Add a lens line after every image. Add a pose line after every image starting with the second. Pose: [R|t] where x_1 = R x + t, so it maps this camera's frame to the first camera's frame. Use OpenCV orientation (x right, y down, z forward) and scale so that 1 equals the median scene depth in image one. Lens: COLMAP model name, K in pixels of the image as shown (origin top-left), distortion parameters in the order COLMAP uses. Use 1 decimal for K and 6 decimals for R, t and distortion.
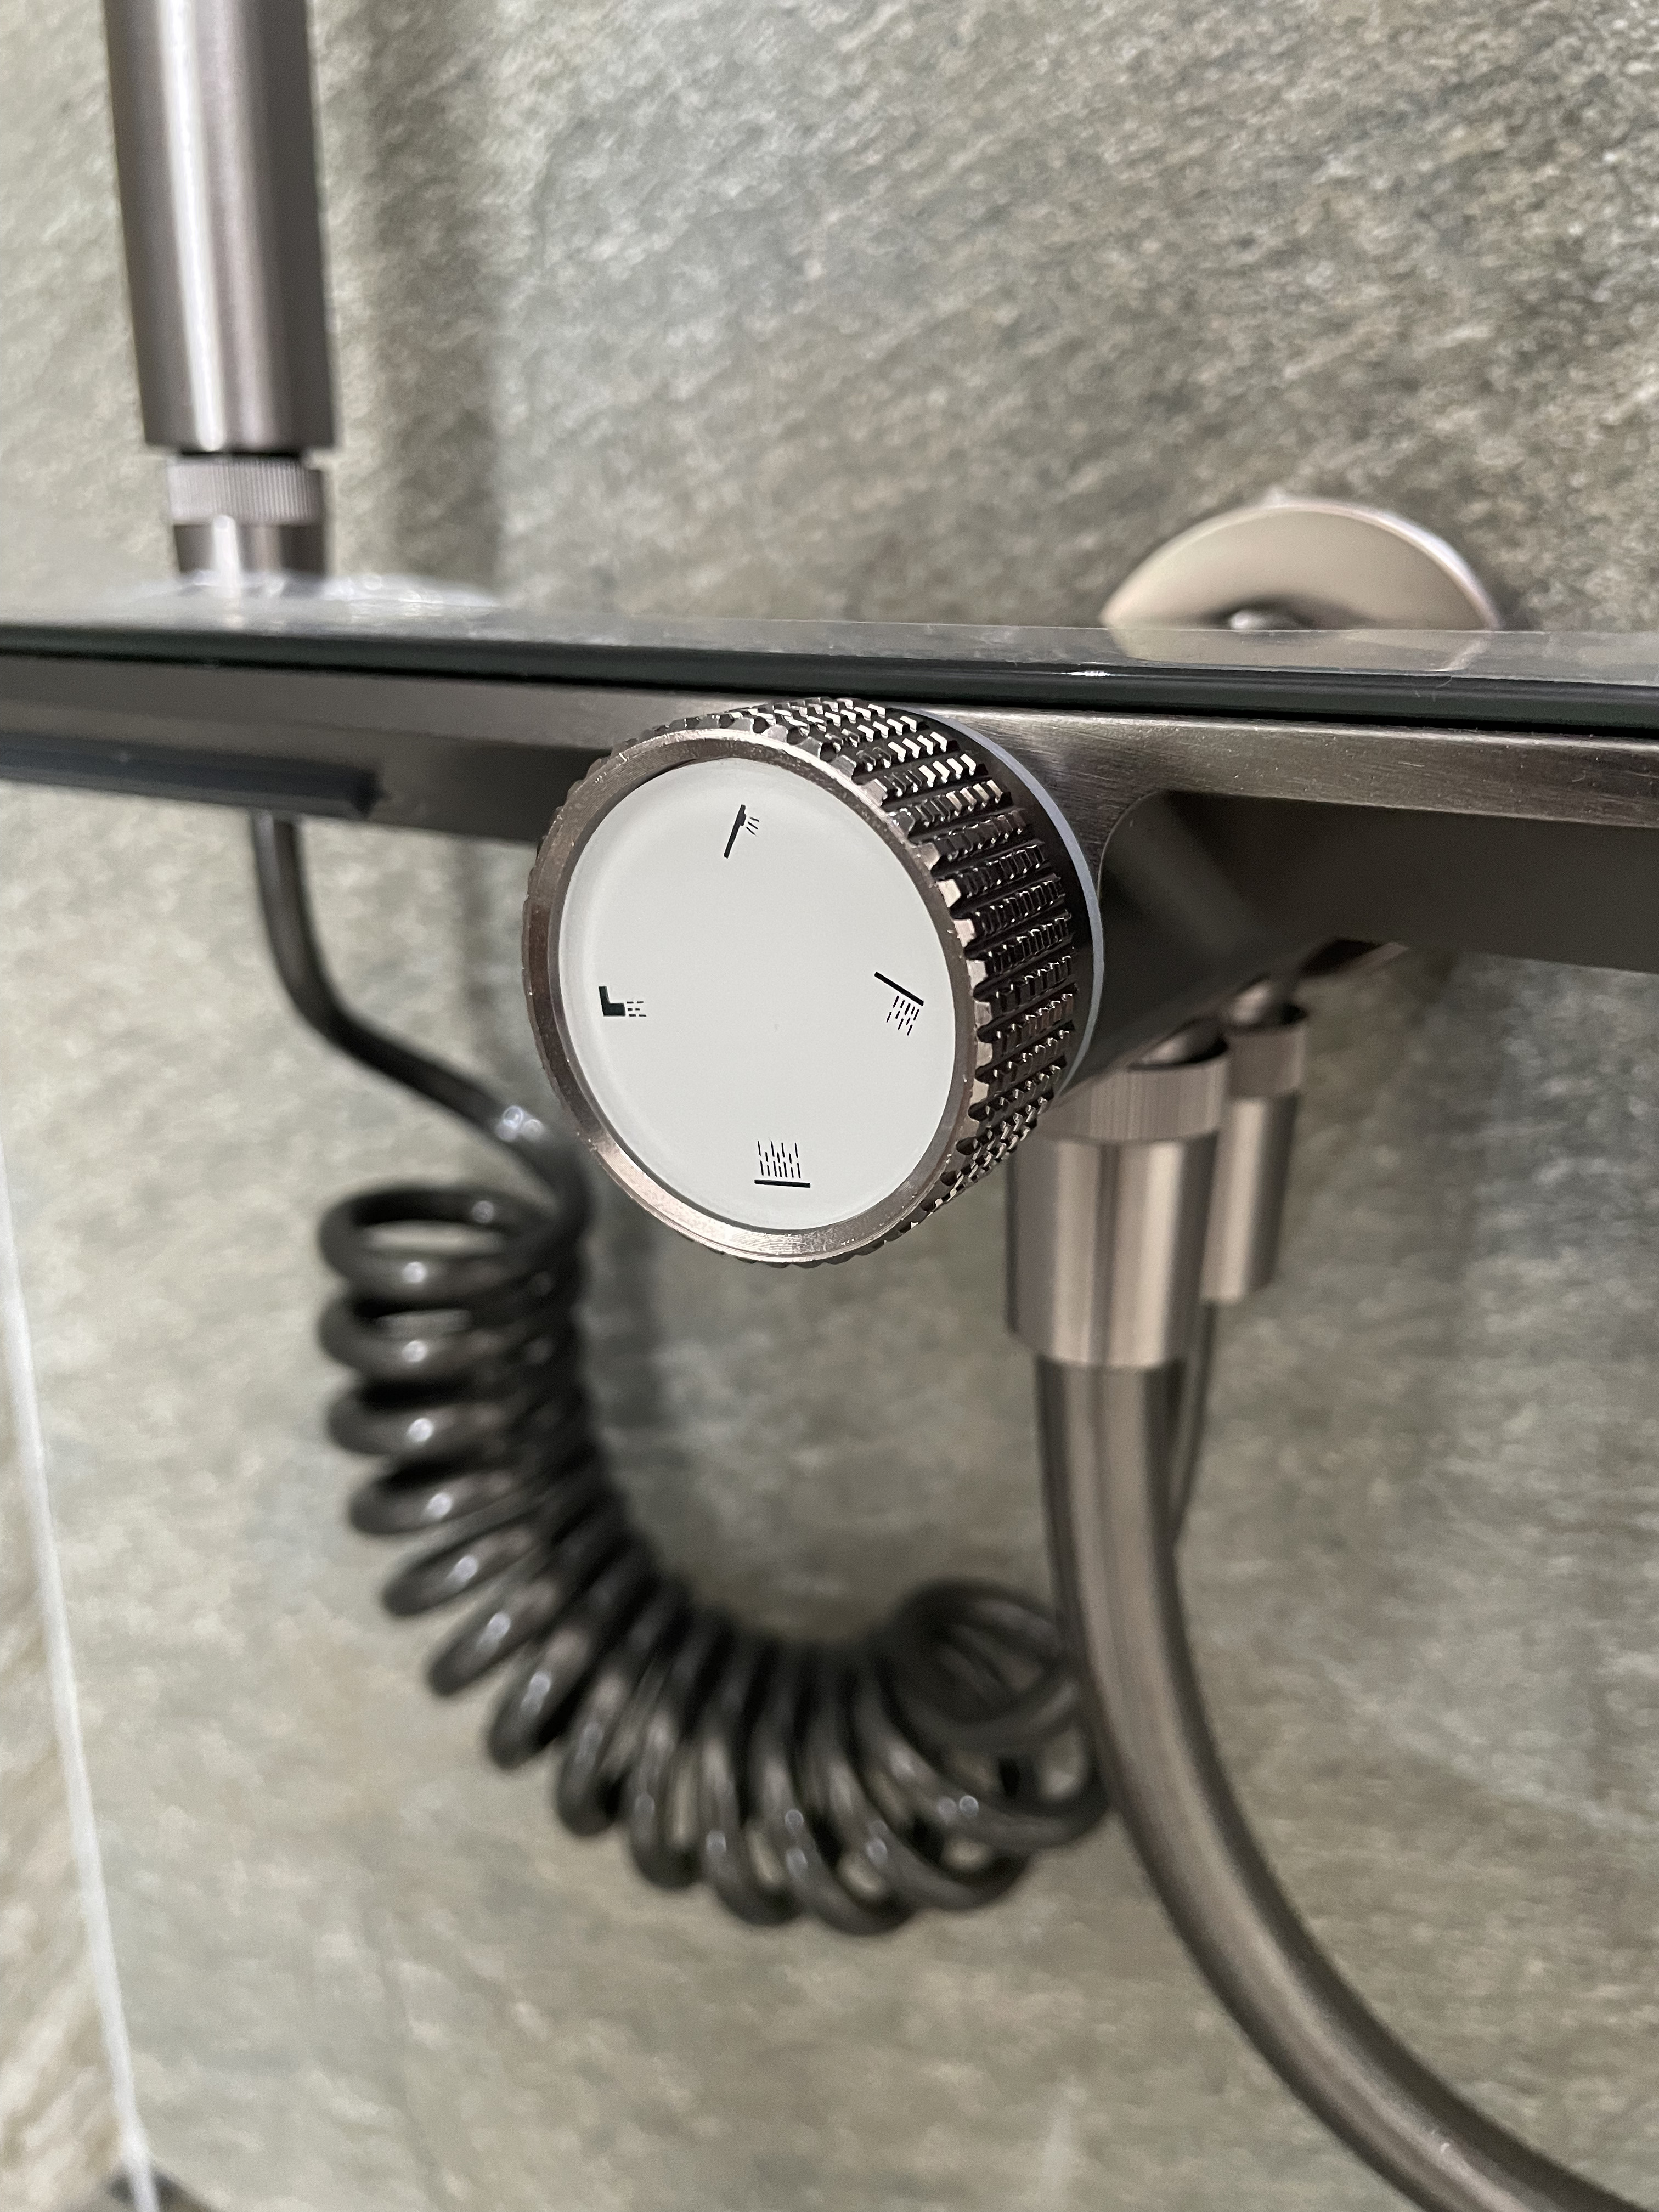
lens RADIAL K [[1701.7, 0, 860.4], [0, 1701.7, 1083.2], [0, 0, 1]] dist [0.038709, -0.086454]
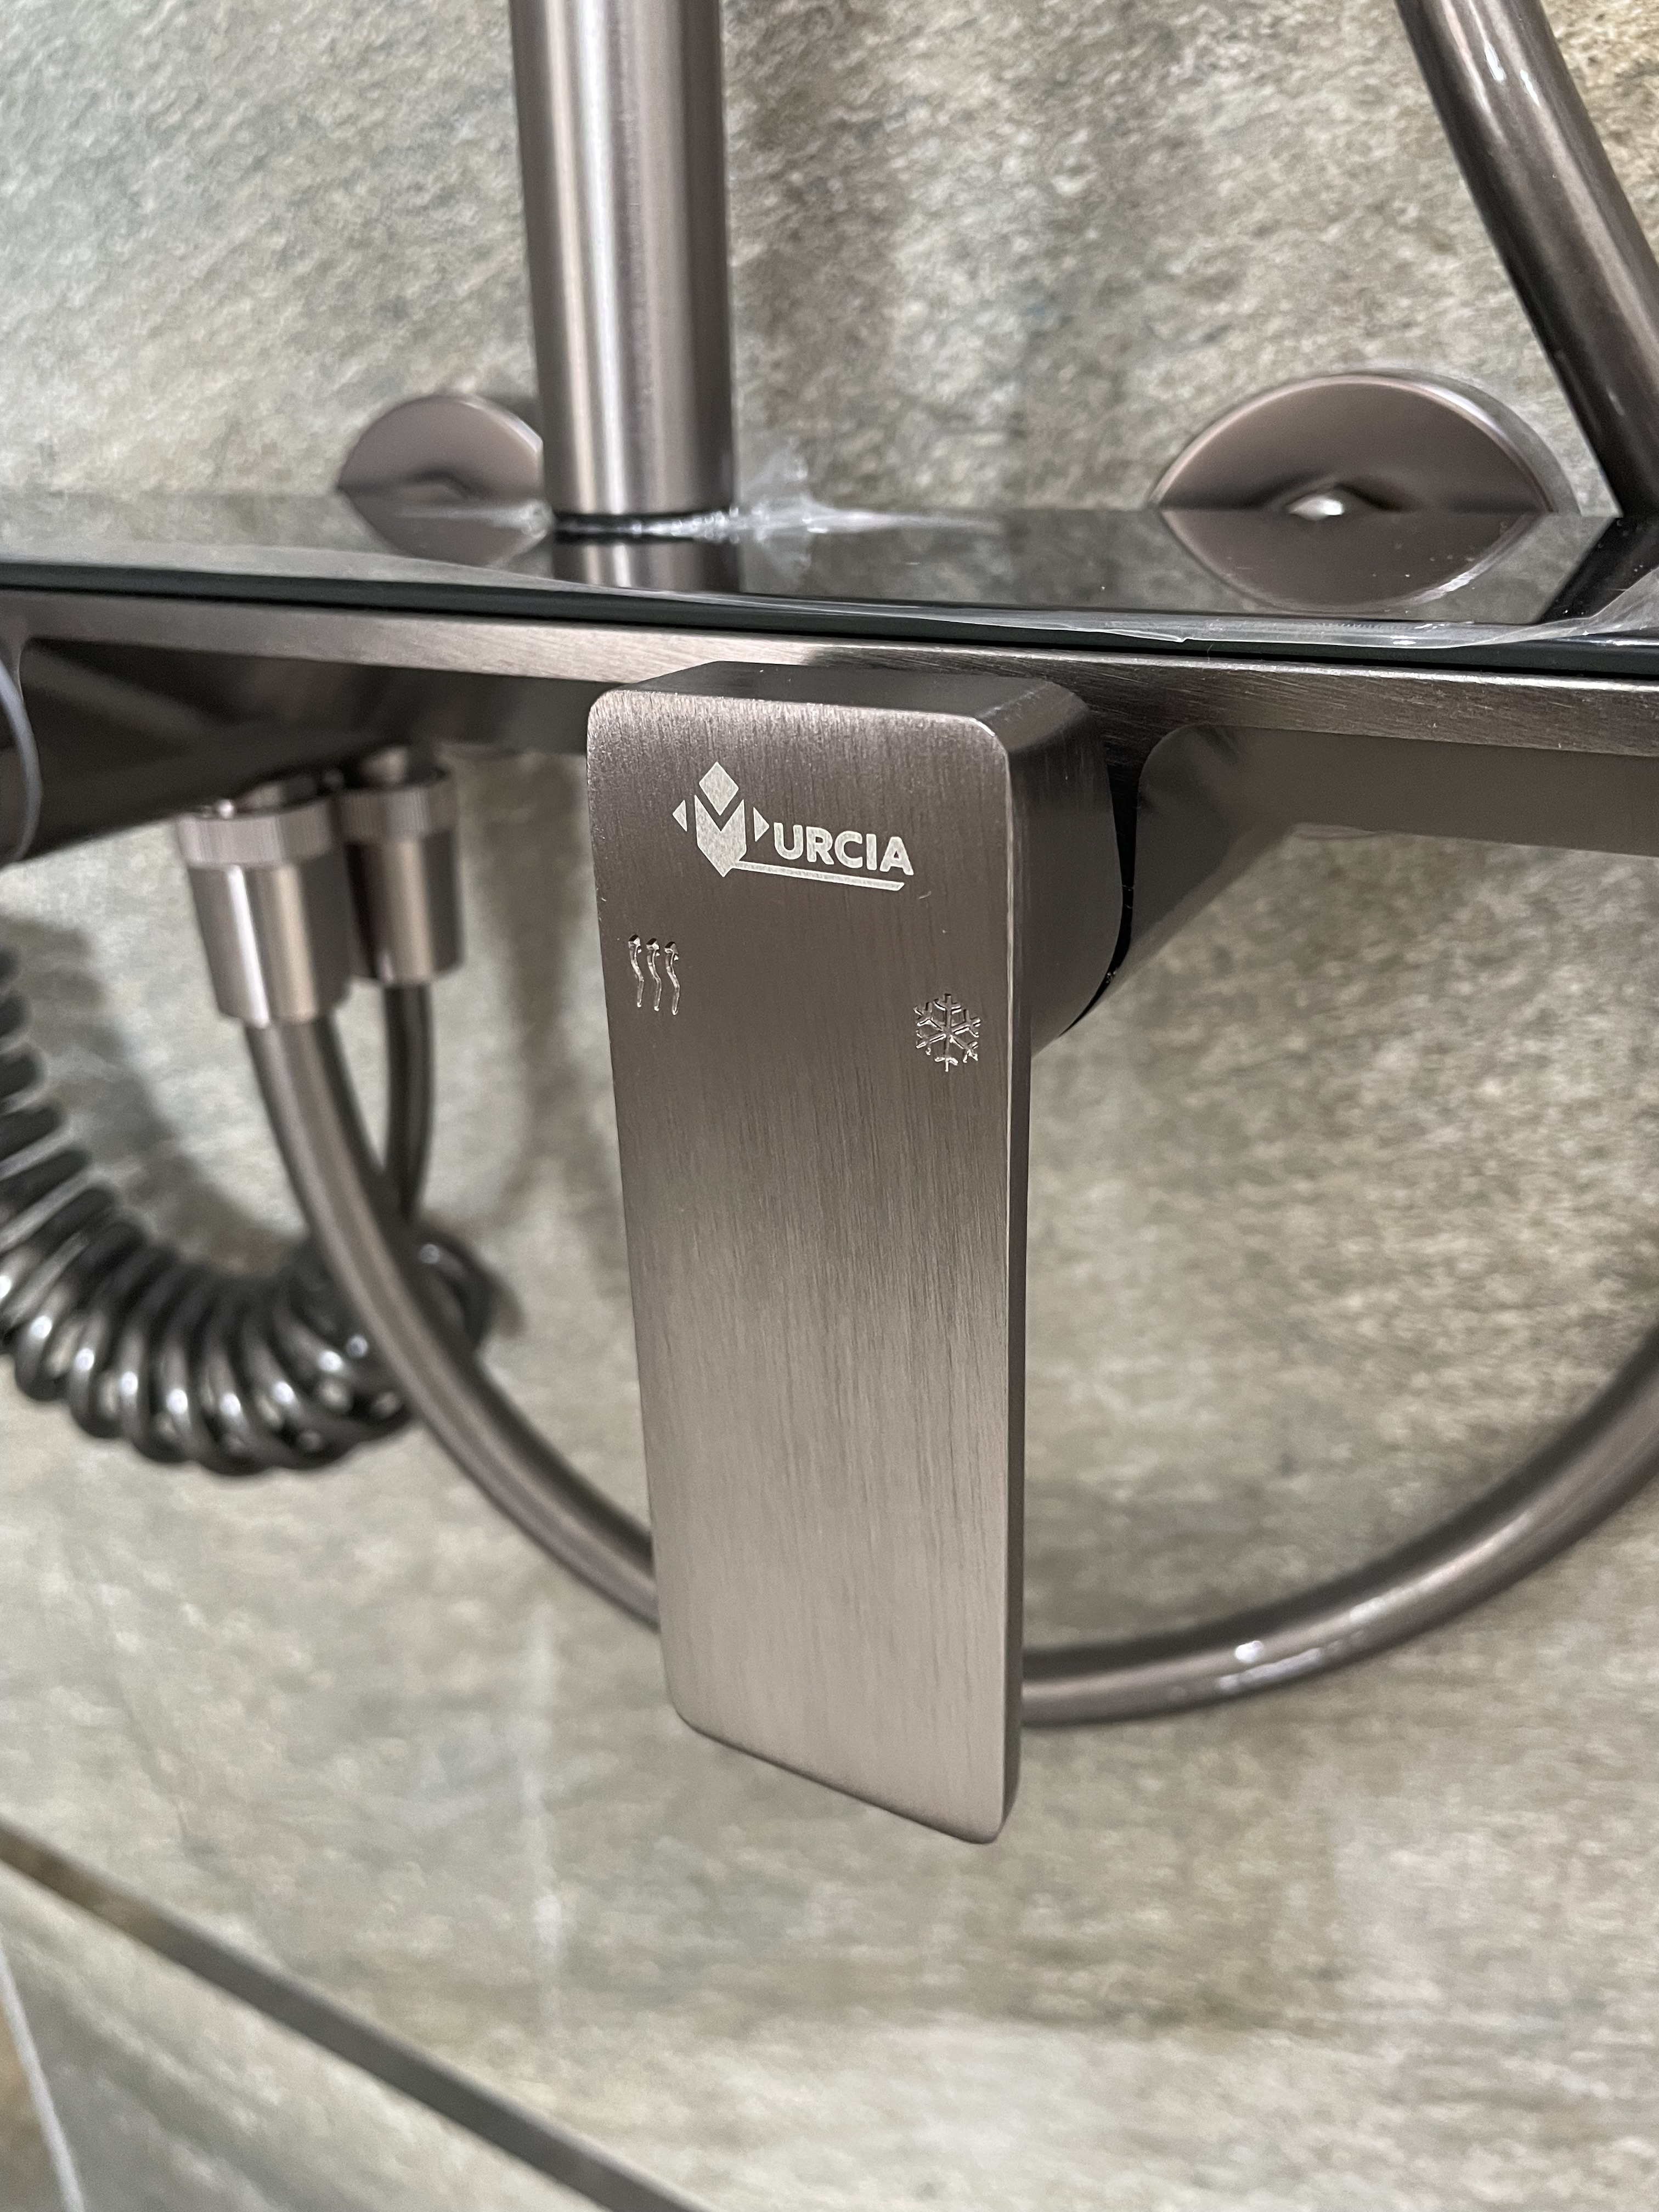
lens RADIAL K [[1729.6, 0, 832.6], [0, 1729.6, 1094.5], [0, 0, 1]] dist [0.074715, -0.144345]
pose [[0.998681, -0.049322, 0.014303, 0.428097], [0.047177, 0.991174, 0.123887, 0.042365], [-0.020287, -0.123049, 0.992193, -0.372488]]
